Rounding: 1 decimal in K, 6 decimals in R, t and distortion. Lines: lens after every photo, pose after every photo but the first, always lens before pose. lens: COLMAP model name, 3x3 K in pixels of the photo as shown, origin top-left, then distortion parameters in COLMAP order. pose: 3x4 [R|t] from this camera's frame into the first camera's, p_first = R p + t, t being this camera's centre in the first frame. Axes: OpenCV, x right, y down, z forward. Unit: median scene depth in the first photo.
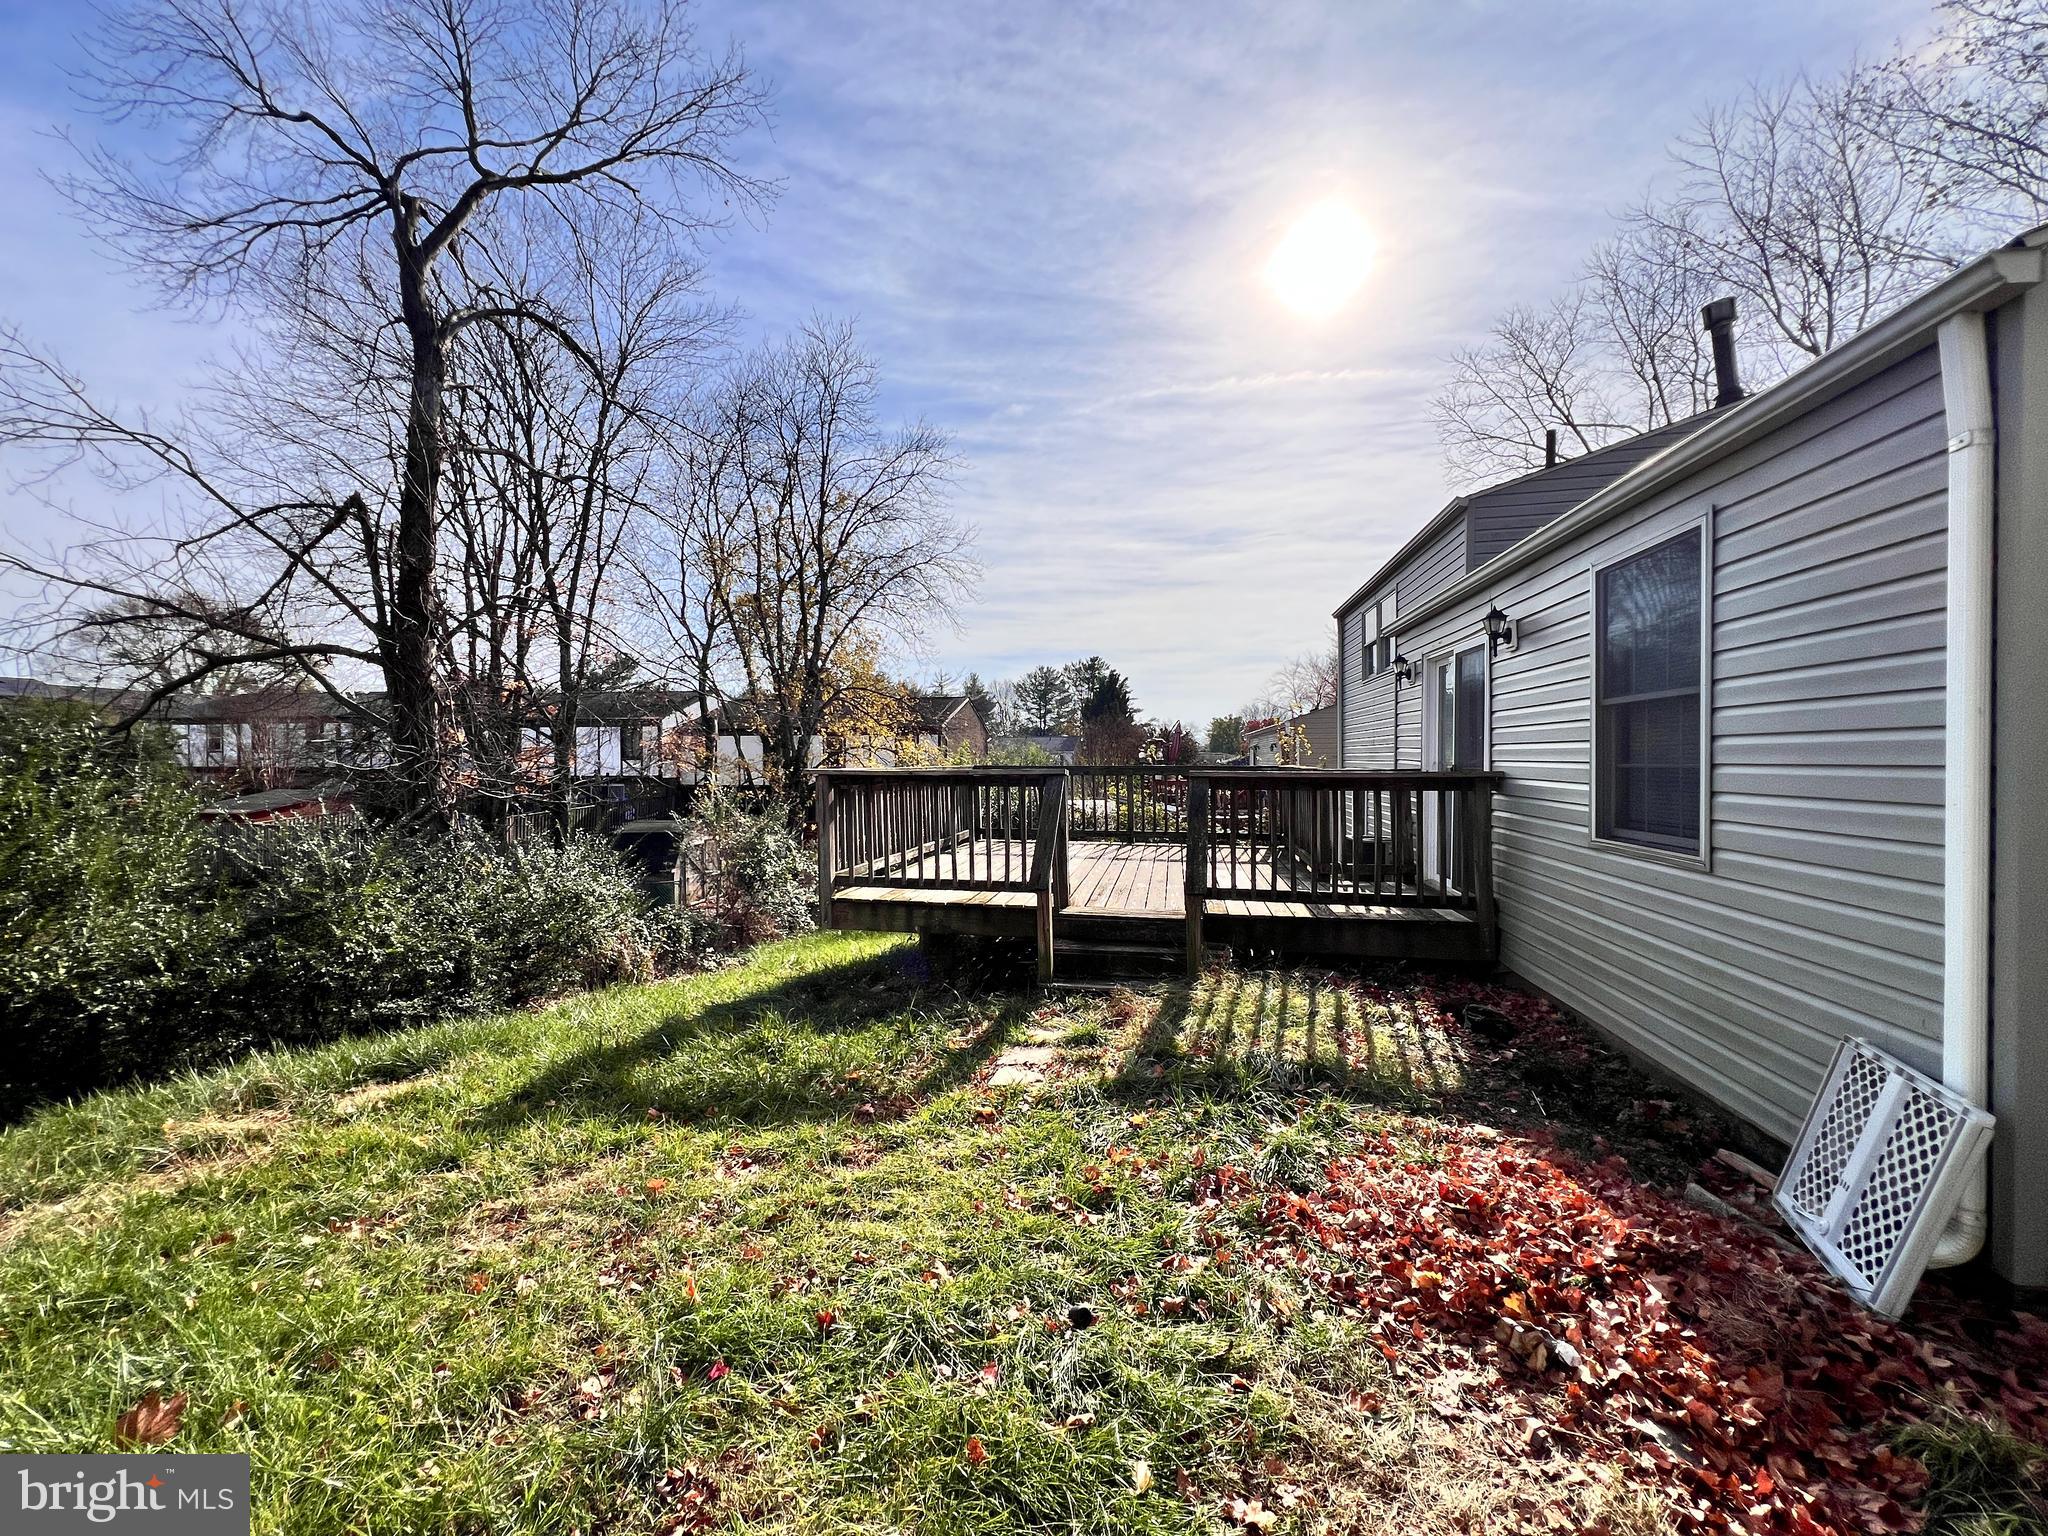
lens RADIAL K [[815.7, 0, 1024.0], [0, 815.7, 768.0], [0, 0, 1]] dist [-0.002769, 0.000070]
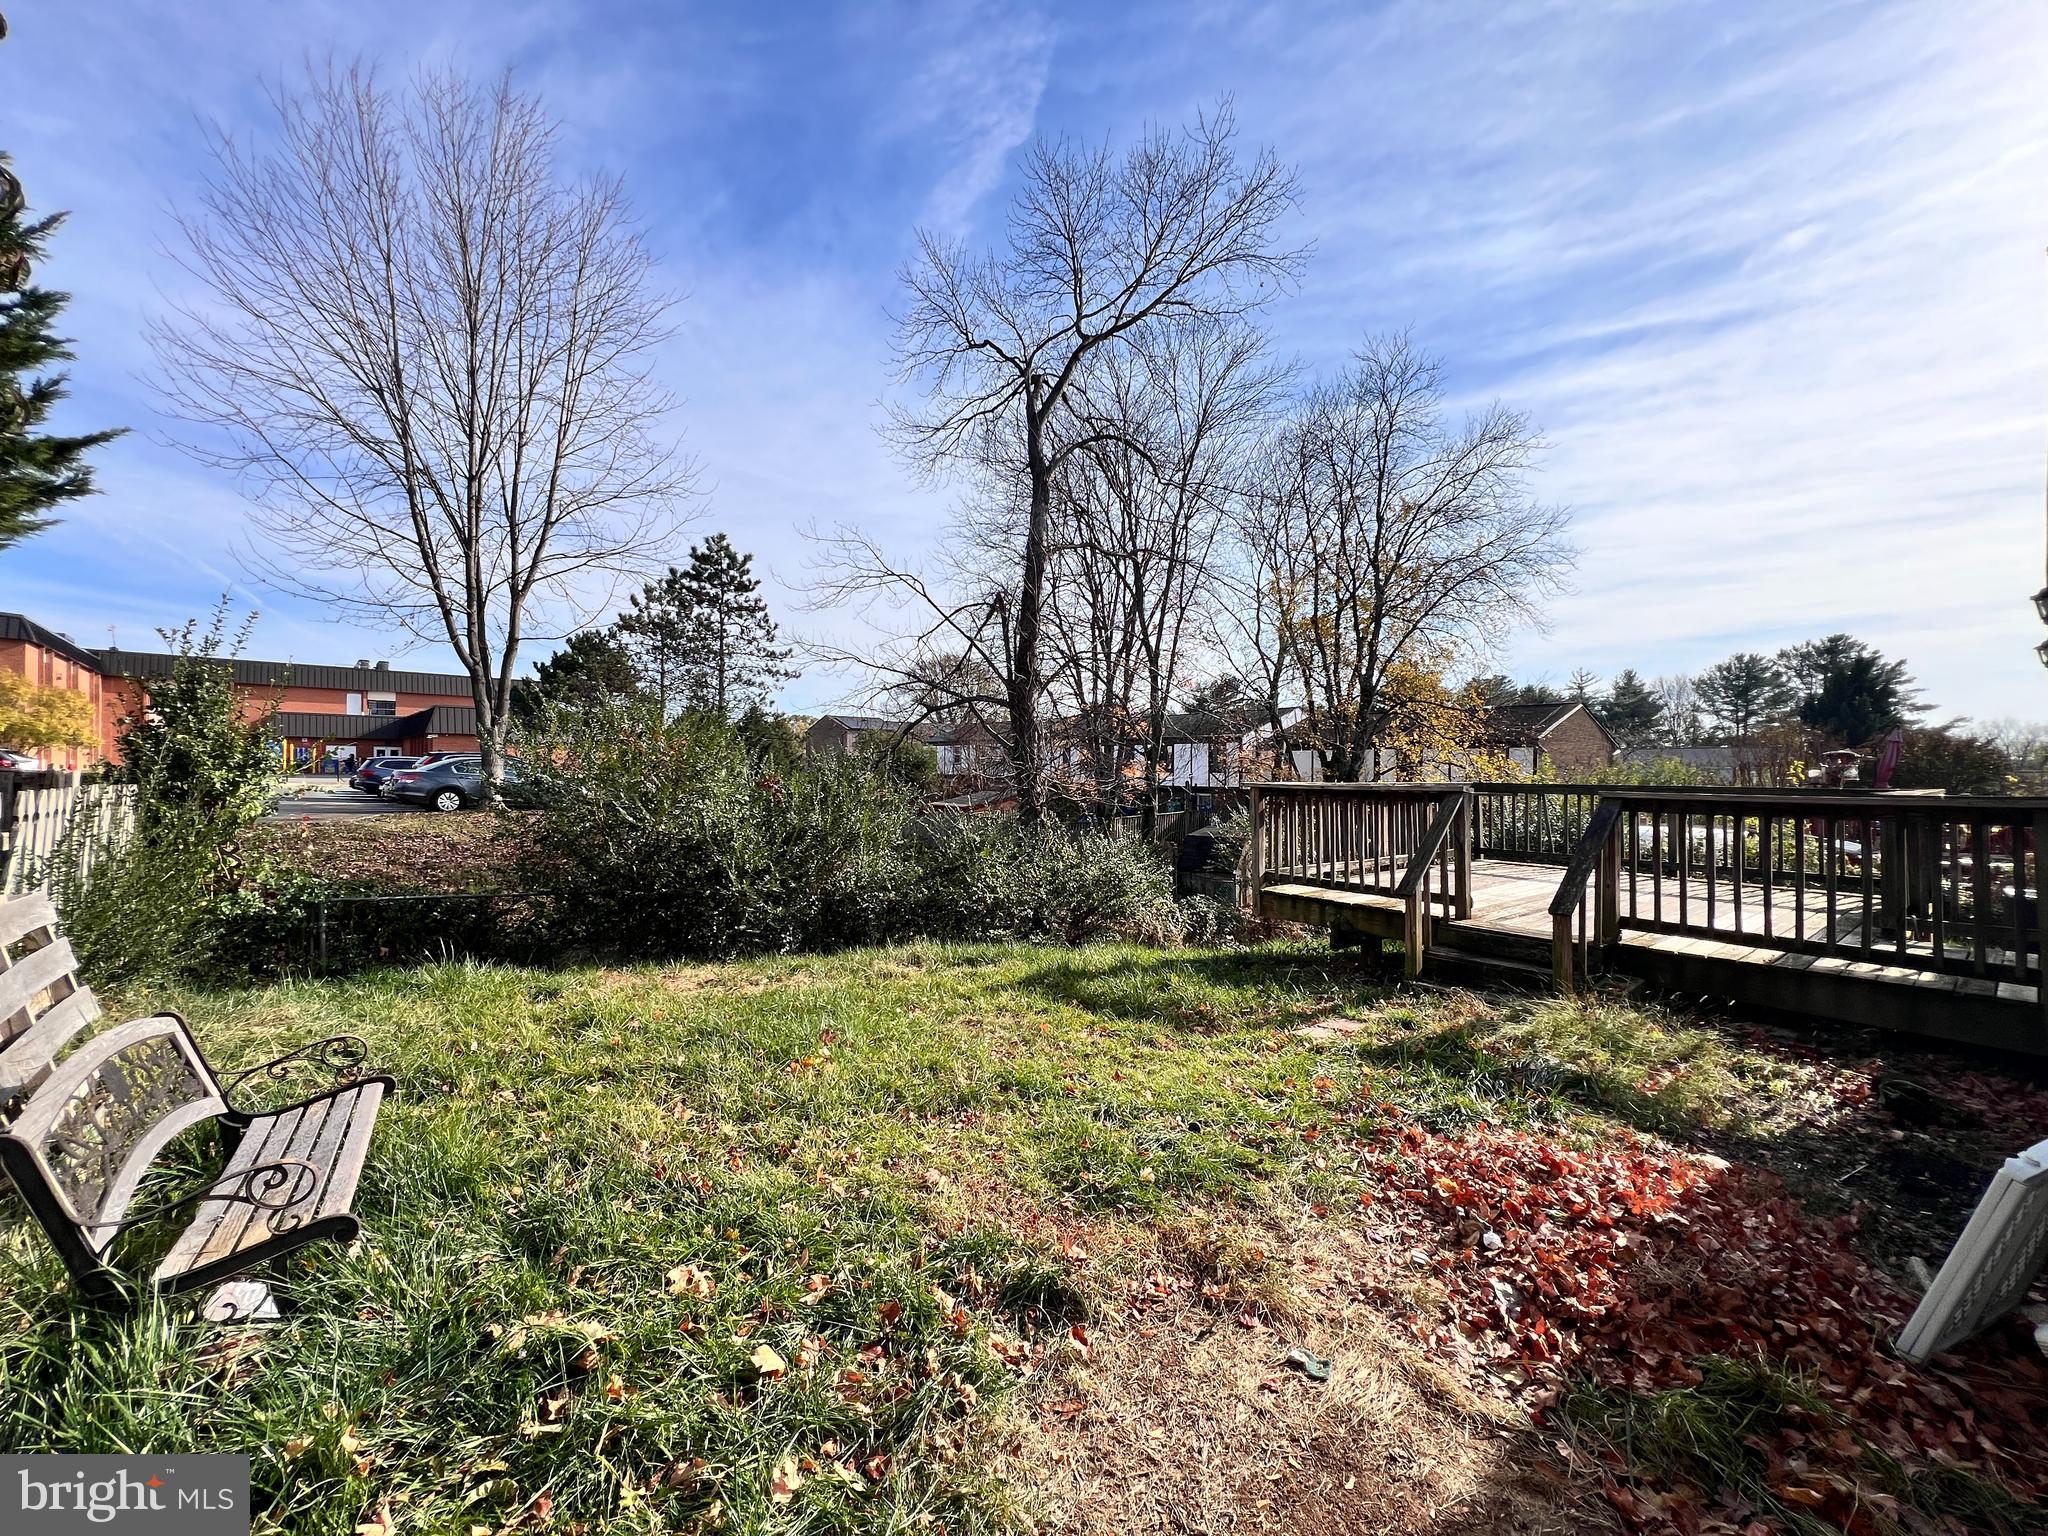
lens RADIAL K [[805.4, 0, 1024.0], [0, 805.4, 768.0], [0, 0, 1]] dist [-0.012990, 0.000063]
pose [[0.761036, 0.005803, -0.648684, 0.178884], [-0.016389, 0.999813, -0.010285, -0.001828], [0.648503, 0.018458, 0.760989, -0.090977]]
